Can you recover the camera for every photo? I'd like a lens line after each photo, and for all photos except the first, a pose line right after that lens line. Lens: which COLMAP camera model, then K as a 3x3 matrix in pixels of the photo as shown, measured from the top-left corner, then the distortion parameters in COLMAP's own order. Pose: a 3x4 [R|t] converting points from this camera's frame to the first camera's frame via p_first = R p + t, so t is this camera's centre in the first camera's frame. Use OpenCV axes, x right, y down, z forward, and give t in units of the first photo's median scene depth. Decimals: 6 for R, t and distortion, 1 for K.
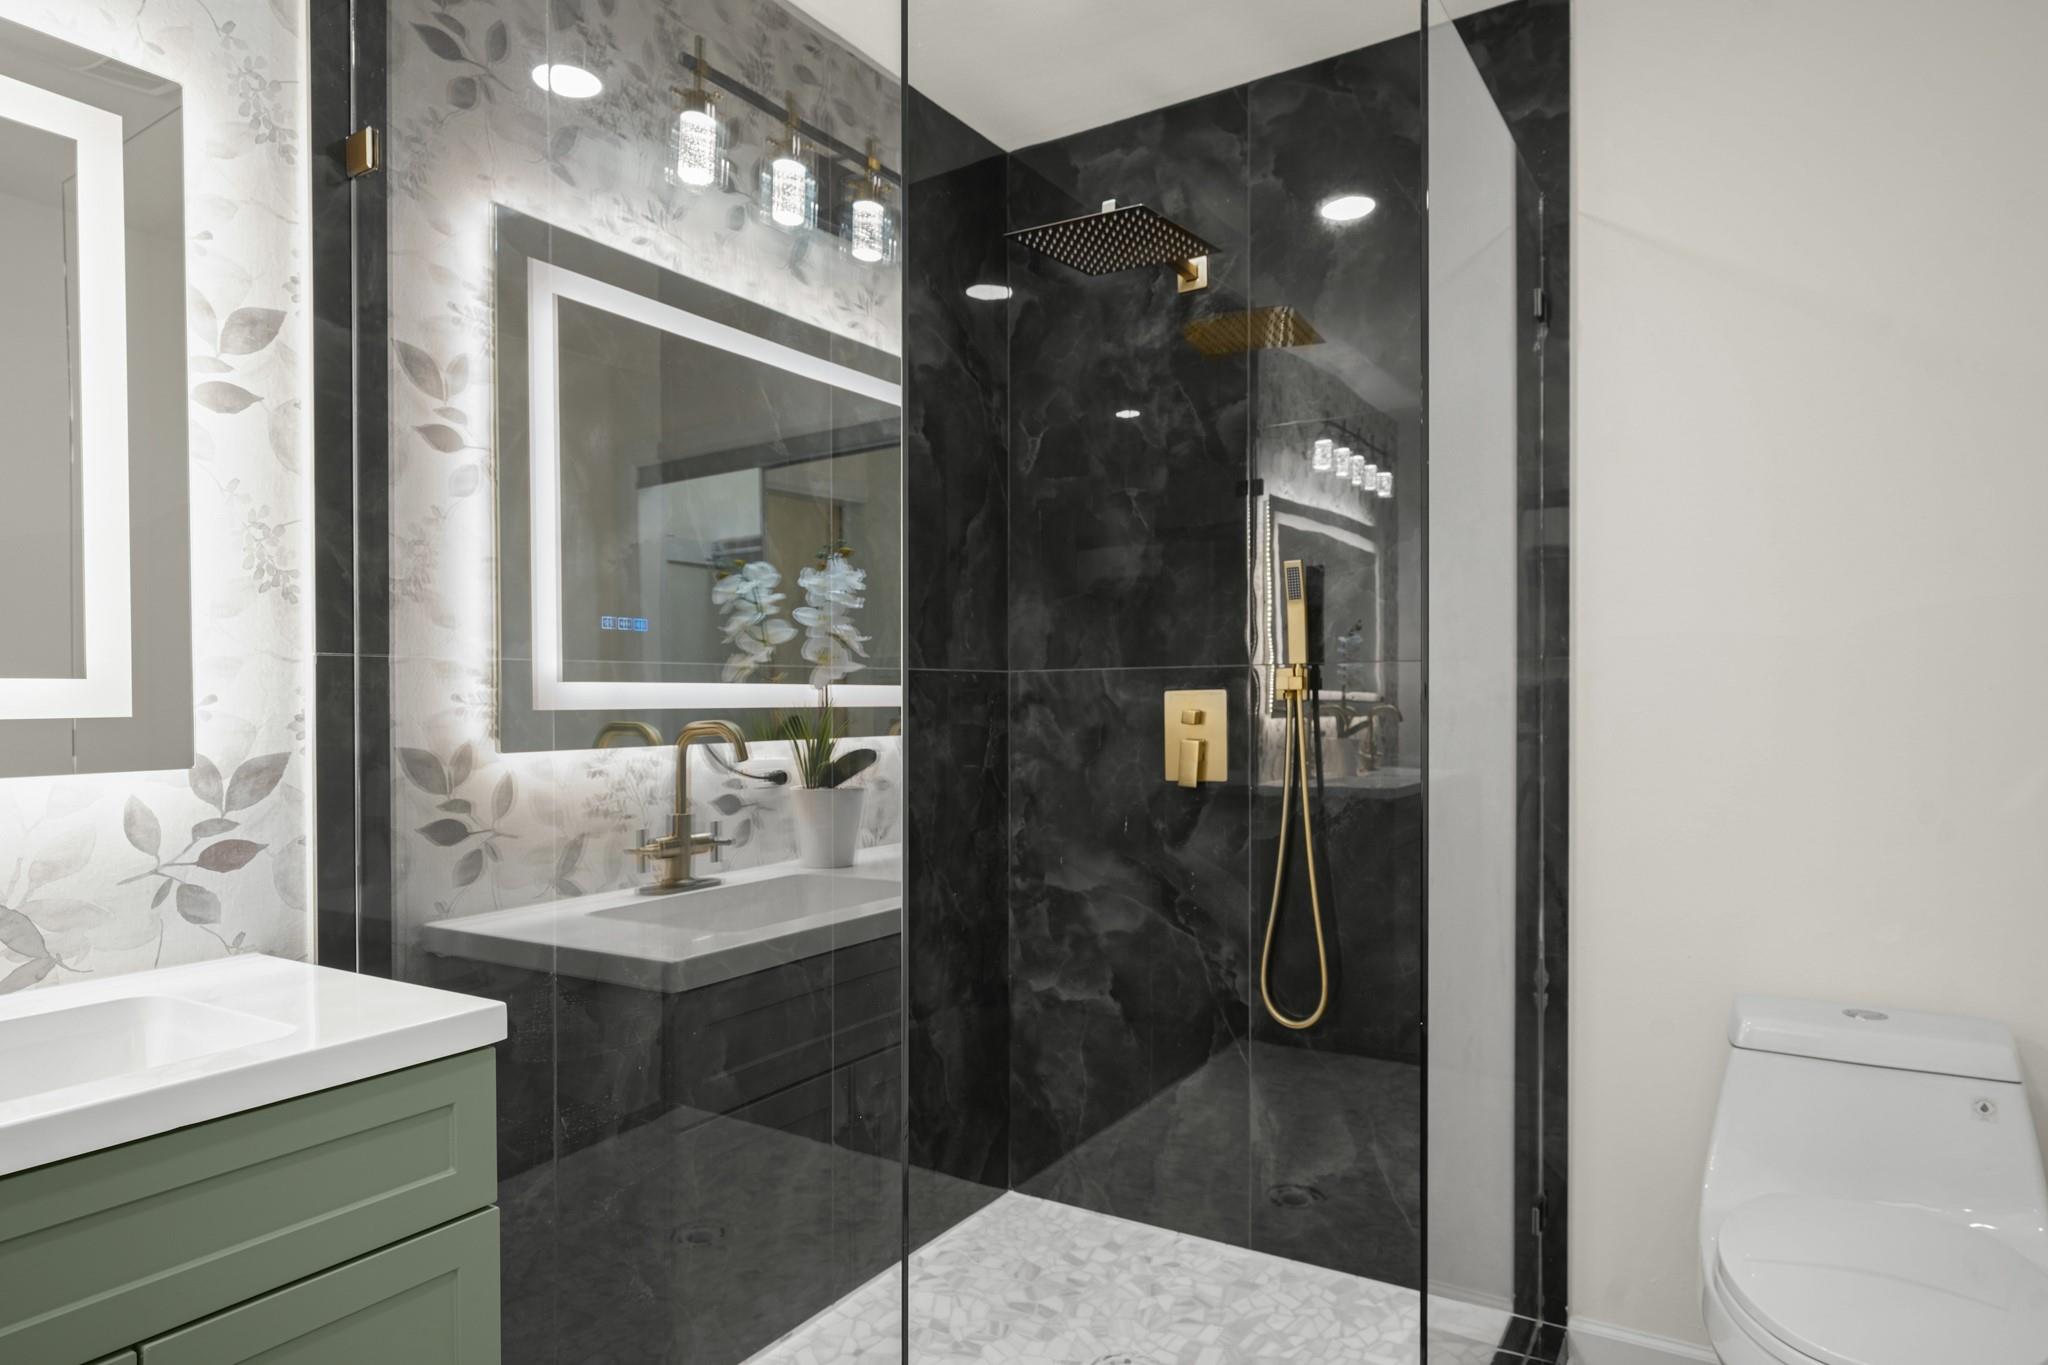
lens RADIAL K [[1228.6, 0, 1001.5], [0, 1228.6, 719.6], [0, 0, 1]] dist [-0.000041, 0.002289]
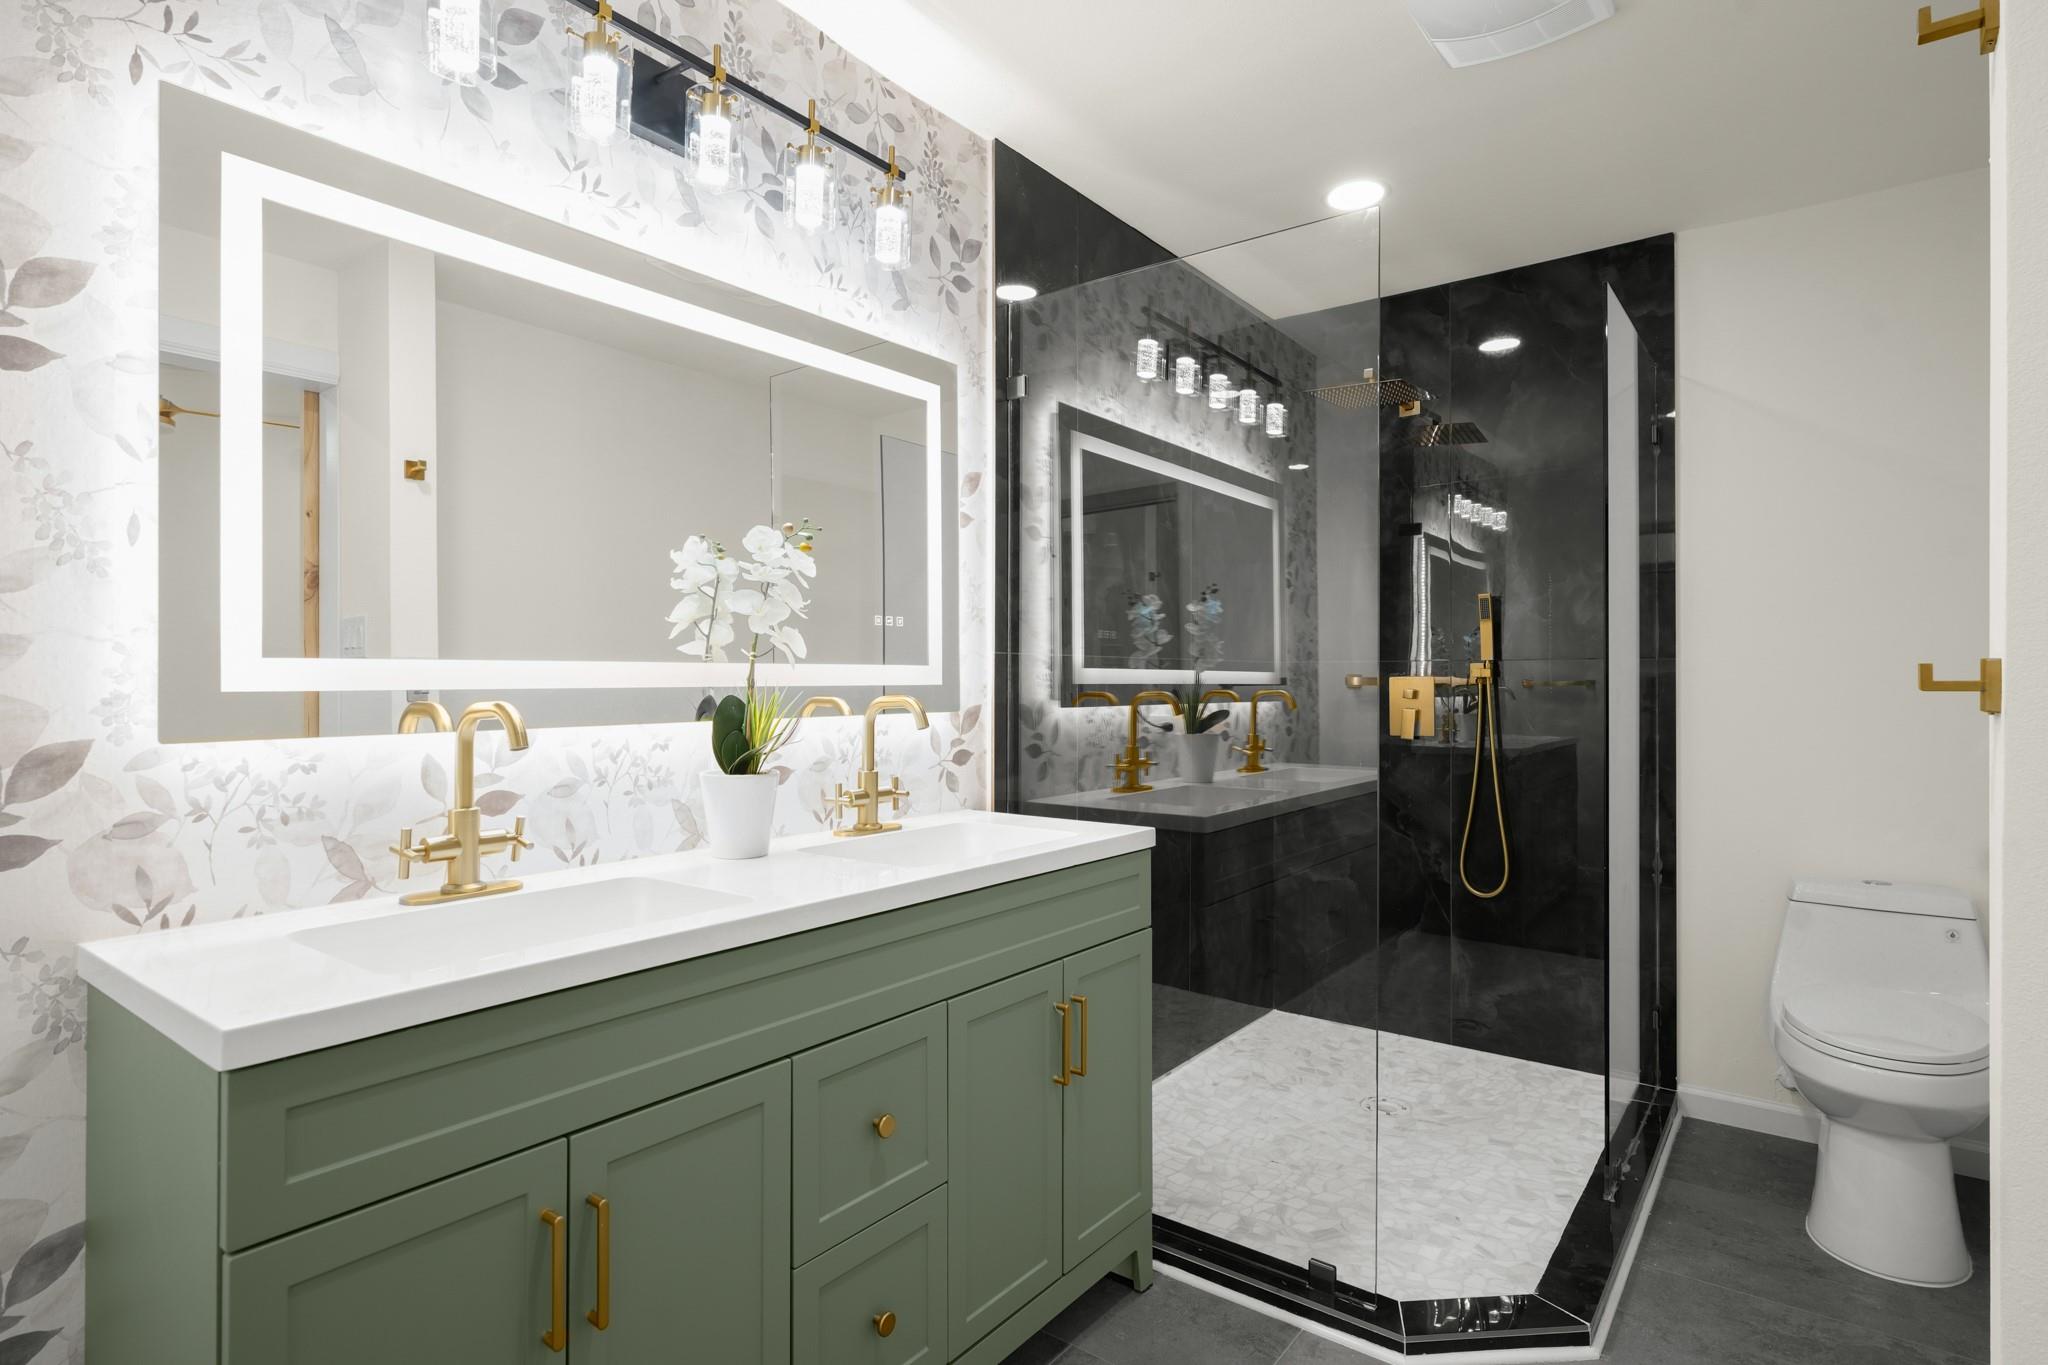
lens RADIAL K [[1057.2, 0, 1004.5], [0, 1057.2, 665.6], [0, 0, 1]] dist [-0.004658, 0.000727]
pose [[0.995762, 0.010790, -0.091328, -0.259474], [-0.013439, 0.999505, -0.028450, 0.008206], [0.090976, 0.029557, 0.995414, -0.403730]]
